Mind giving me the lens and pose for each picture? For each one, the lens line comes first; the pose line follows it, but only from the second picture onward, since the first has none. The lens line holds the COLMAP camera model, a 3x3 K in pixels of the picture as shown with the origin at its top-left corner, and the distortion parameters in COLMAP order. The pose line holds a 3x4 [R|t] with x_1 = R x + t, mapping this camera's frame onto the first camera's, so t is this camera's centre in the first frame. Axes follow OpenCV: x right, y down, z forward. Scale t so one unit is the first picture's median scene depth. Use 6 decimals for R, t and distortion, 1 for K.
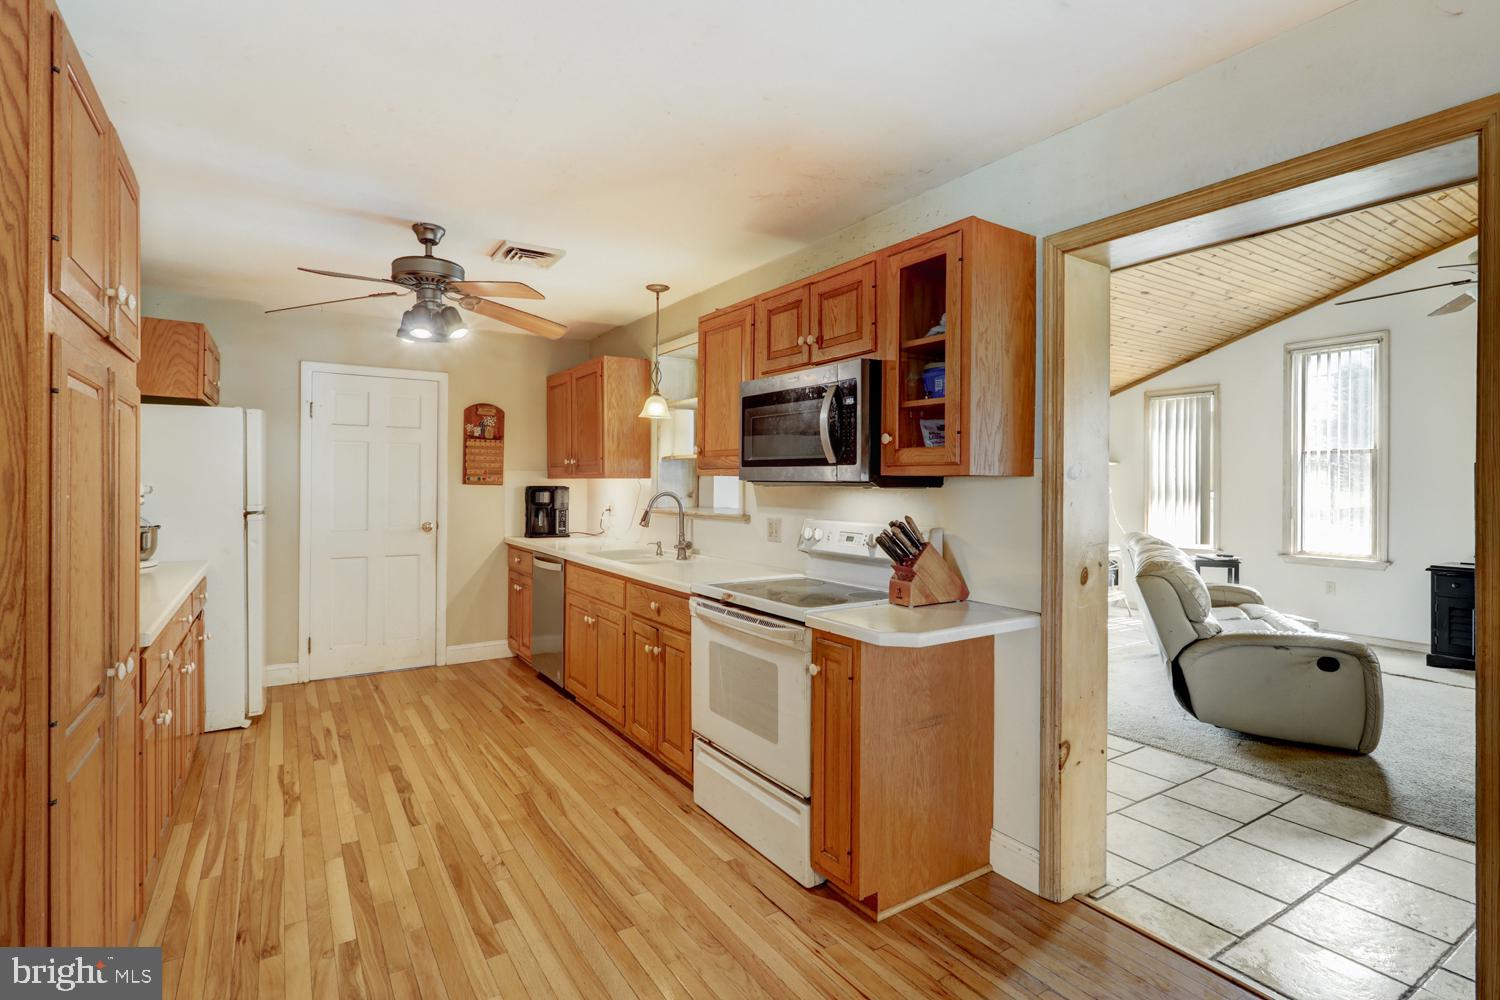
lens RADIAL K [[721.7, 0, 731.1], [0, 721.7, 479.3], [0, 0, 1]] dist [-0.010405, 0.004064]
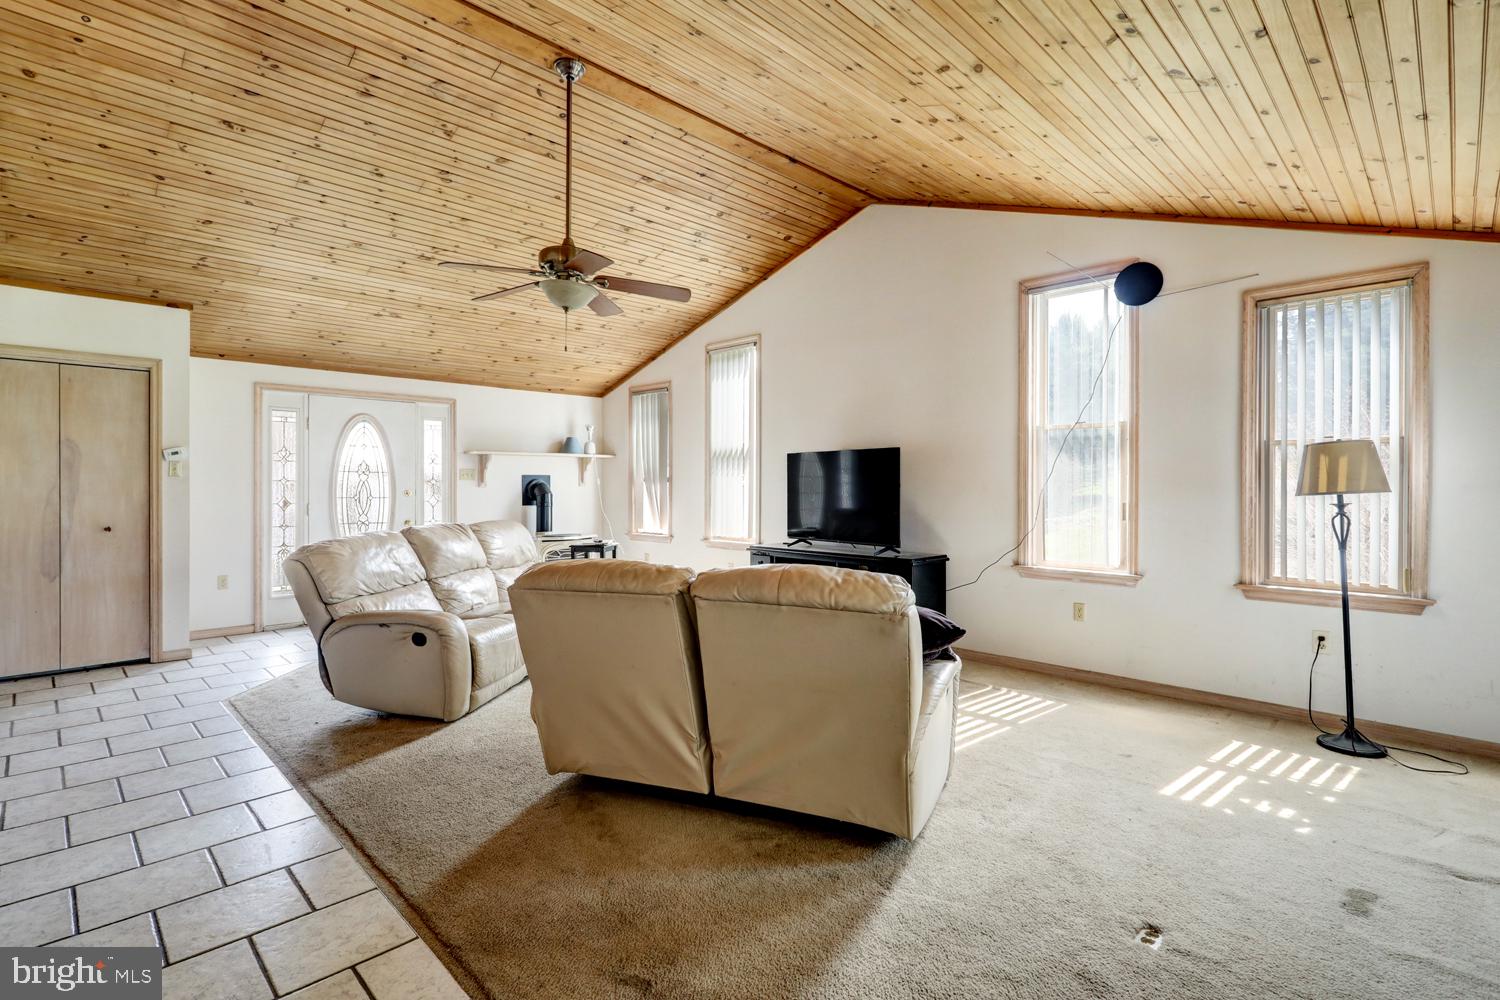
lens RADIAL K [[721.7, 0, 742.9], [0, 721.7, 484.4], [0, 0, 1]] dist [-0.010405, 0.004064]
pose [[0.974418, -0.003586, 0.224717, 1.003574], [0.001651, 0.999960, 0.008798, 0.020929], [-0.224739, -0.008202, 0.974384, -0.127260]]
